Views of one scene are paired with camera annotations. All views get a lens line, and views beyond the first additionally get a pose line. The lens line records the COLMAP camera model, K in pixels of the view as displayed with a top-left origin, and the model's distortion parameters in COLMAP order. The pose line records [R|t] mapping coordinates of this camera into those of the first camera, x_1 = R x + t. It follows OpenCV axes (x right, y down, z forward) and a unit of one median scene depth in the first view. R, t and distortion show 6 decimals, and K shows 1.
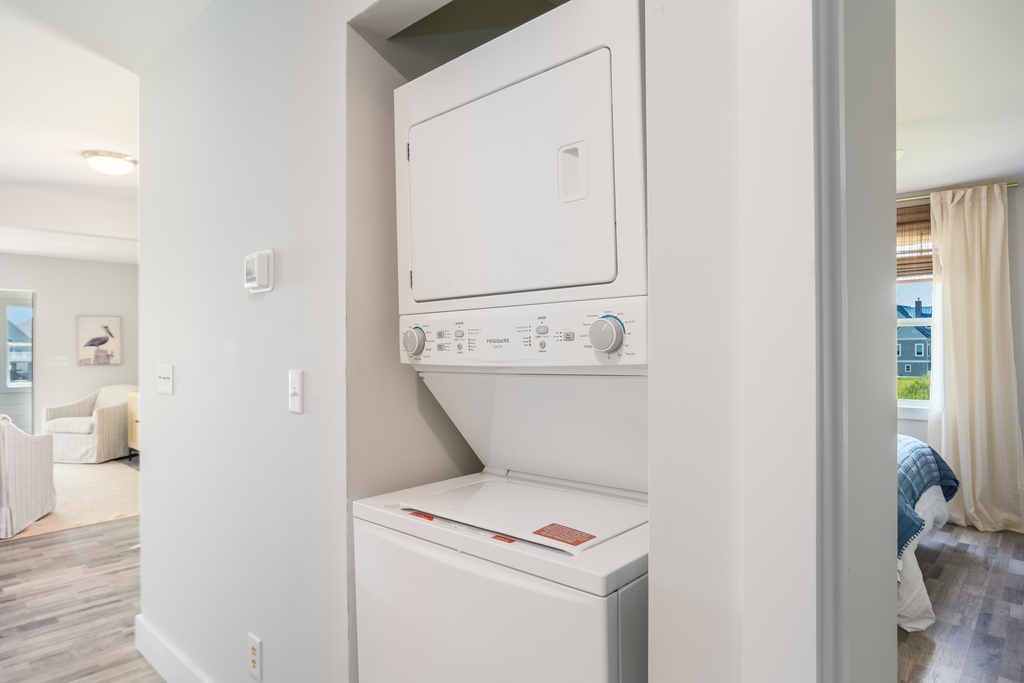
lens RADIAL K [[615.3, 0, 515.2], [0, 615.3, 342.3], [0, 0, 1]] dist [-0.016943, -0.000083]
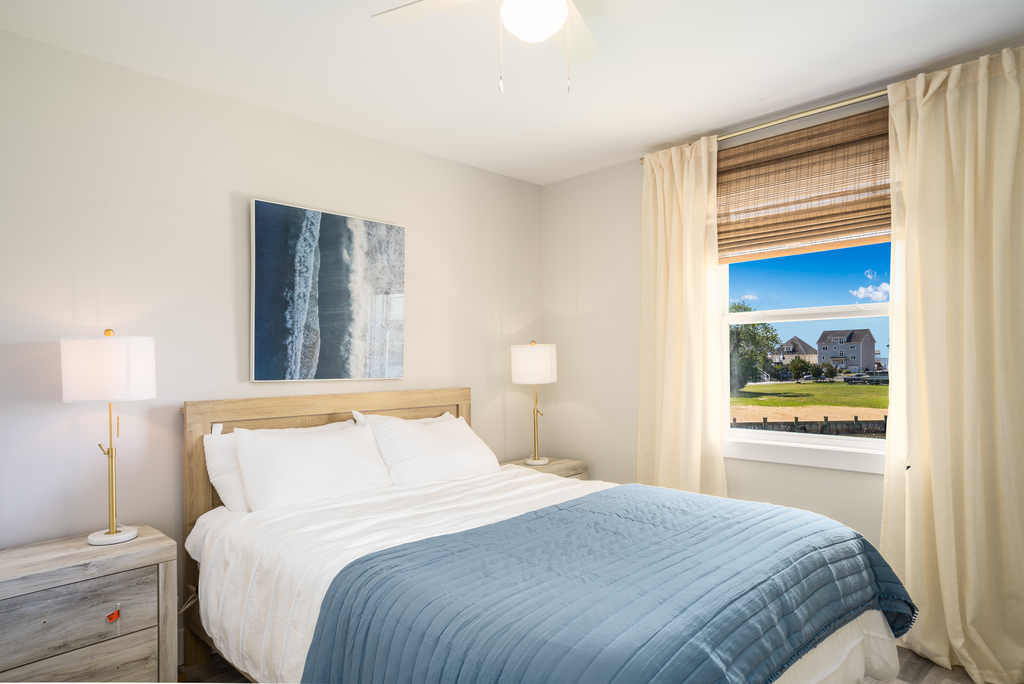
lens RADIAL K [[643.2, 0, 495.1], [0, 643.2, 360.2], [0, 0, 1]] dist [0.022010, 0.009183]
pose [[0.998381, -0.009199, -0.056139, 0.353967], [0.009987, 0.999855, 0.013770, 0.004310], [0.056004, -0.014308, 0.998328, 0.371034]]
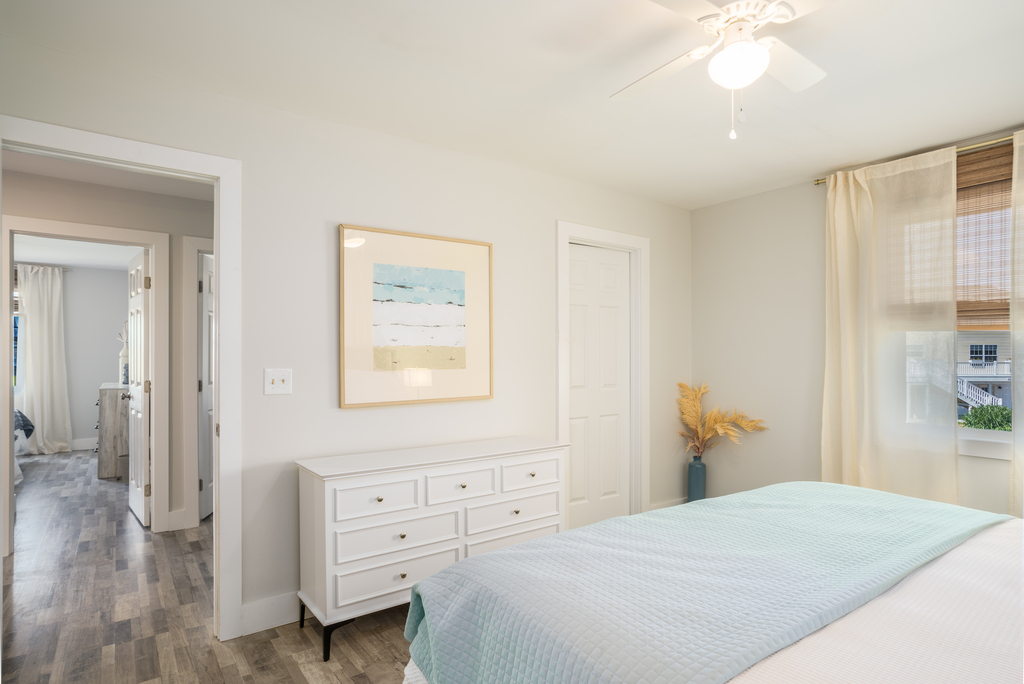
lens RADIAL K [[567.0, 0, 505.2], [0, 567.0, 357.3], [0, 0, 1]] dist [-0.030970, 0.012880]
pose [[0.235198, -0.000495, 0.971947, -0.536171], [-0.012607, 0.999914, 0.003560, -0.007264], [-0.971866, -0.013091, 0.235171, -0.723927]]
